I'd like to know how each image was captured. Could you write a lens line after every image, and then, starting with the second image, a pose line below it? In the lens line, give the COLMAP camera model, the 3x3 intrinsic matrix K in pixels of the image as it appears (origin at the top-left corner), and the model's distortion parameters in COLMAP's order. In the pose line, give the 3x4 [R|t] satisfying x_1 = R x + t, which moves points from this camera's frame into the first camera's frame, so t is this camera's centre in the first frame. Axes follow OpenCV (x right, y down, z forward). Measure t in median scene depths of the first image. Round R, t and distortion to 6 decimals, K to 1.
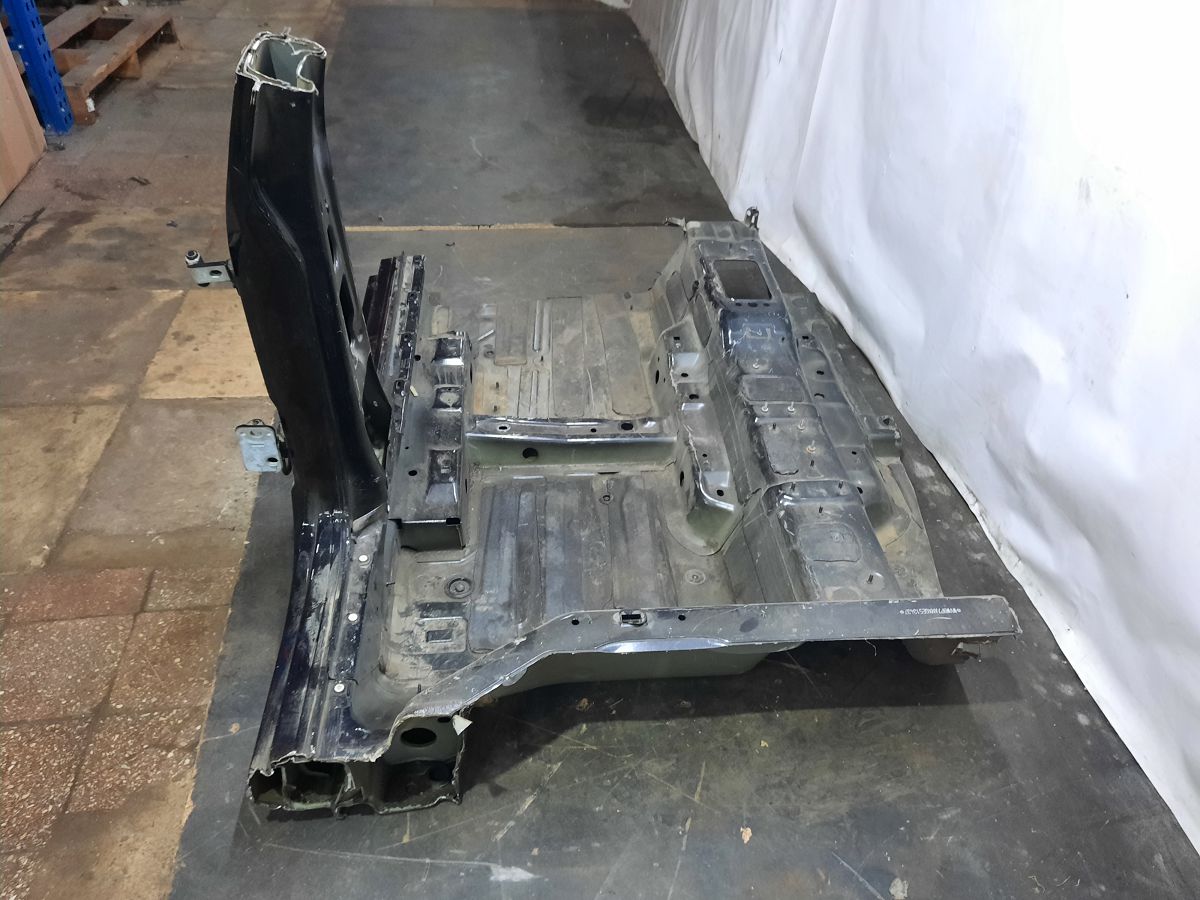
lens RADIAL K [[871.5, 0, 603.9], [0, 871.5, 458.4], [0, 0, 1]] dist [0.074532, -0.073700]
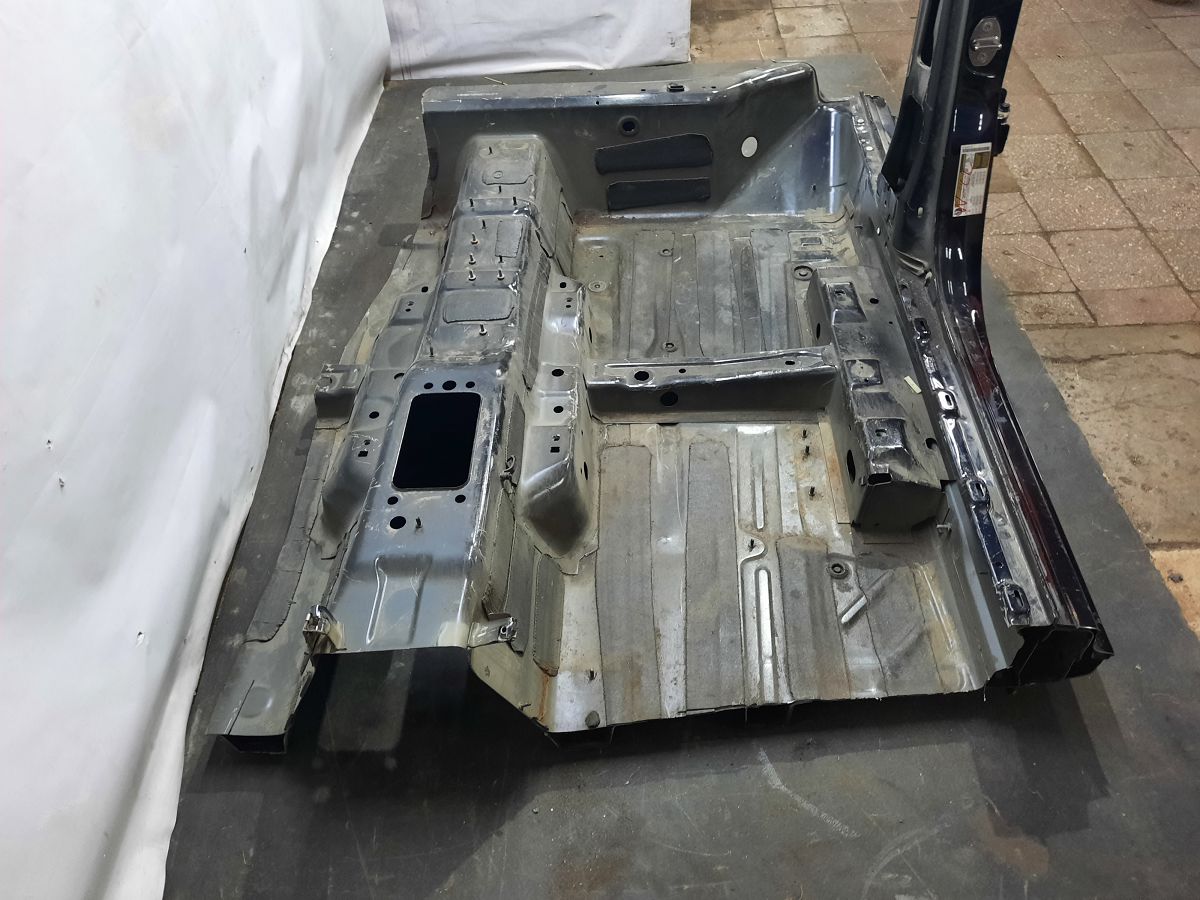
lens RADIAL K [[885.9, 0, 600.2], [0, 885.9, 455.9], [0, 0, 1]] dist [0.072530, -0.063524]
pose [[-0.993738, -0.083009, 0.074799, -0.004203], [0.071934, 0.036986, 0.996723, -0.999262], [-0.085504, 0.995862, -0.030783, 1.242038]]
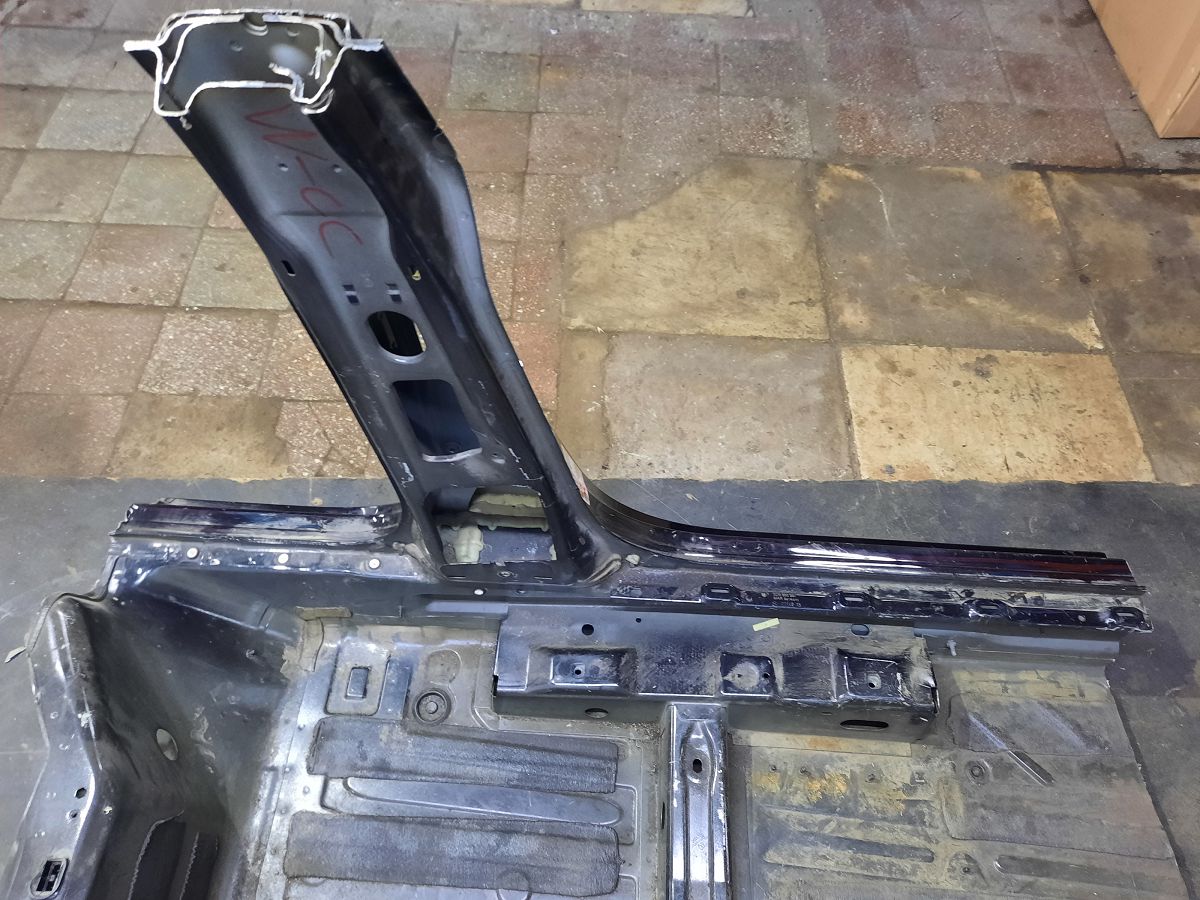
lens RADIAL K [[871.5, 0, 603.9], [0, 871.5, 458.4], [0, 0, 1]] dist [0.074532, -0.073700]
pose [[-0.133032, 0.802934, -0.581034, 0.088058], [-0.666286, 0.361553, 0.652183, -0.522546], [0.733734, 0.473896, 0.486885, 0.595750]]
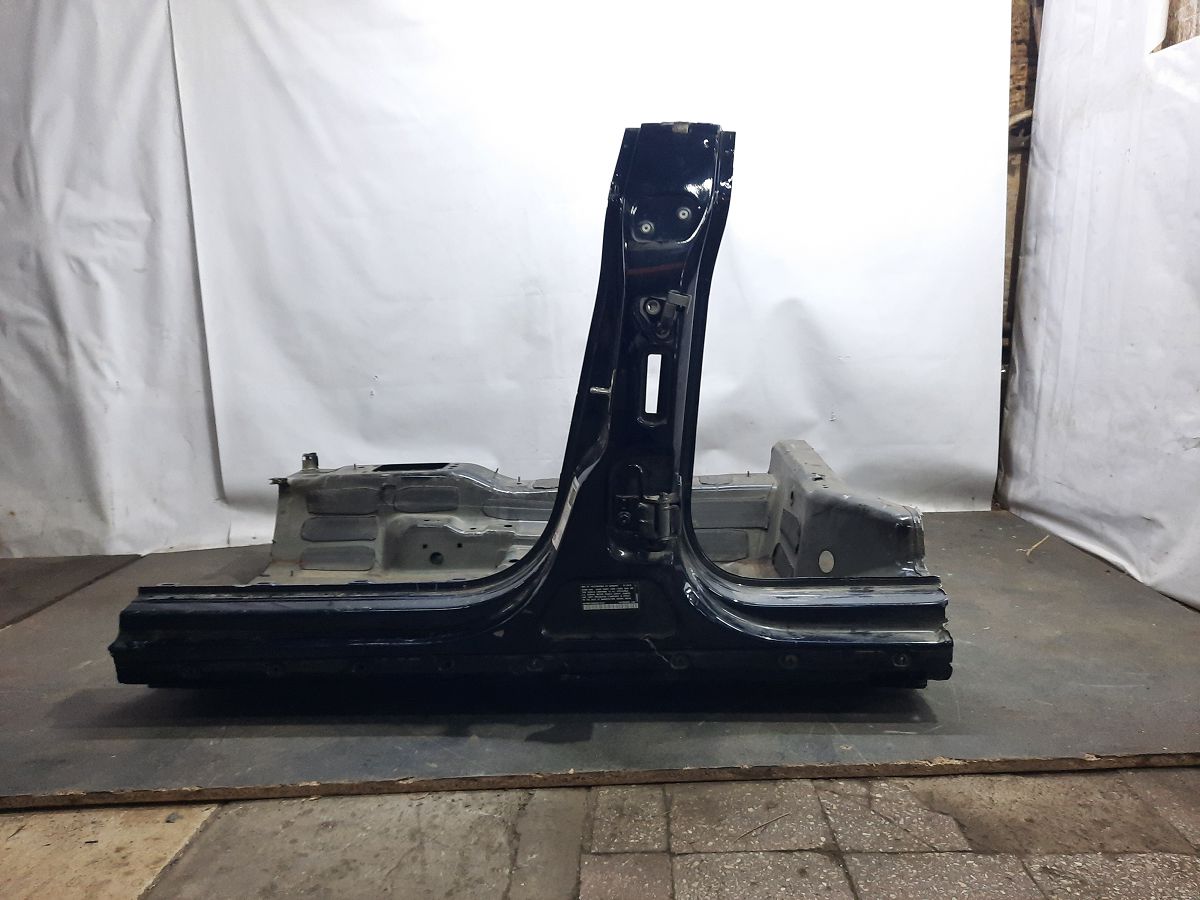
lens RADIAL K [[871.5, 0, 603.9], [0, 871.5, 458.4], [0, 0, 1]] dist [0.074532, -0.073700]
pose [[0.162995, -0.221457, 0.961452, -1.094838], [0.669766, 0.740382, 0.056991, -0.133246], [-0.724462, 0.634659, 0.269003, 0.610109]]
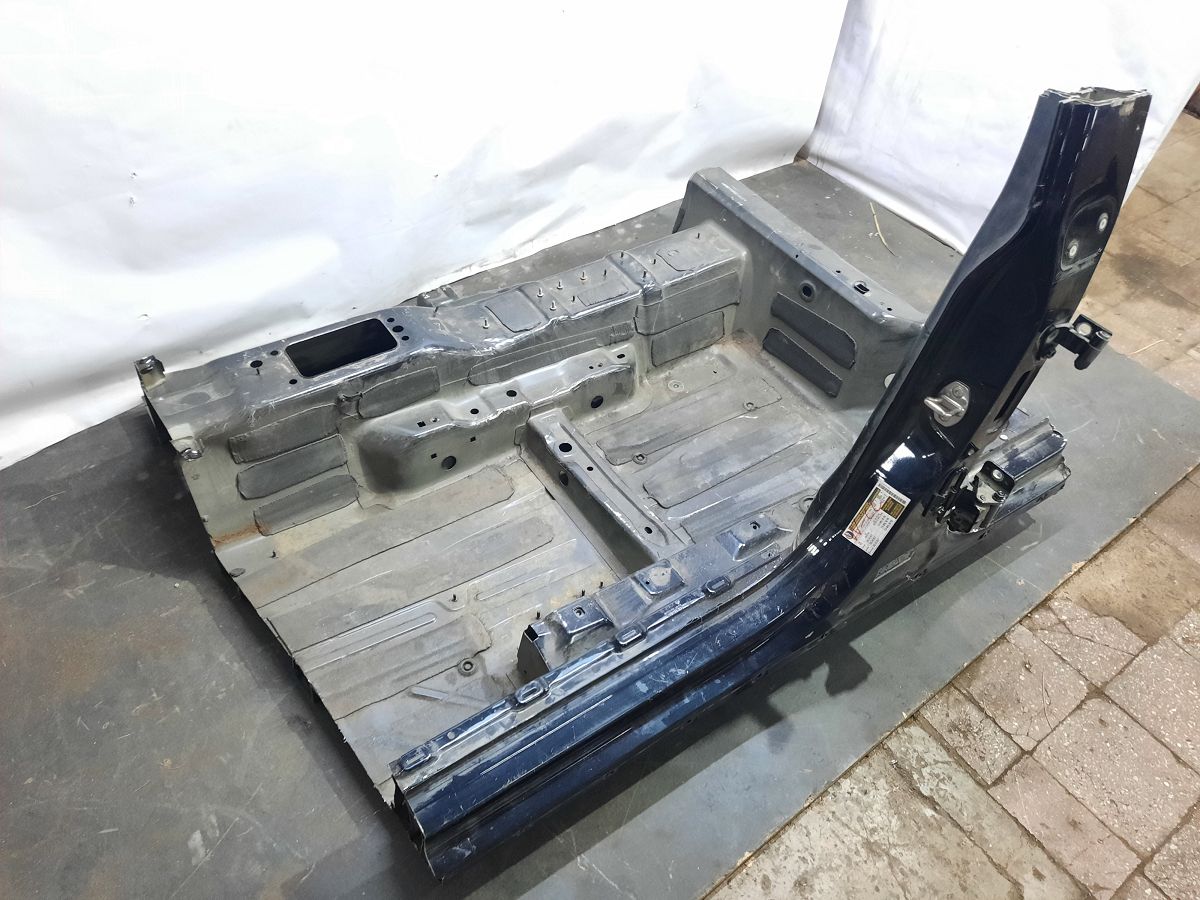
lens RADIAL K [[871.5, 0, 603.9], [0, 871.5, 458.4], [0, 0, 1]] dist [0.074532, -0.073700]
pose [[-0.482444, -0.697574, 0.529753, -0.559992], [0.486771, 0.289290, 0.824236, -0.882421], [-0.728218, 0.655516, 0.199993, 0.886198]]
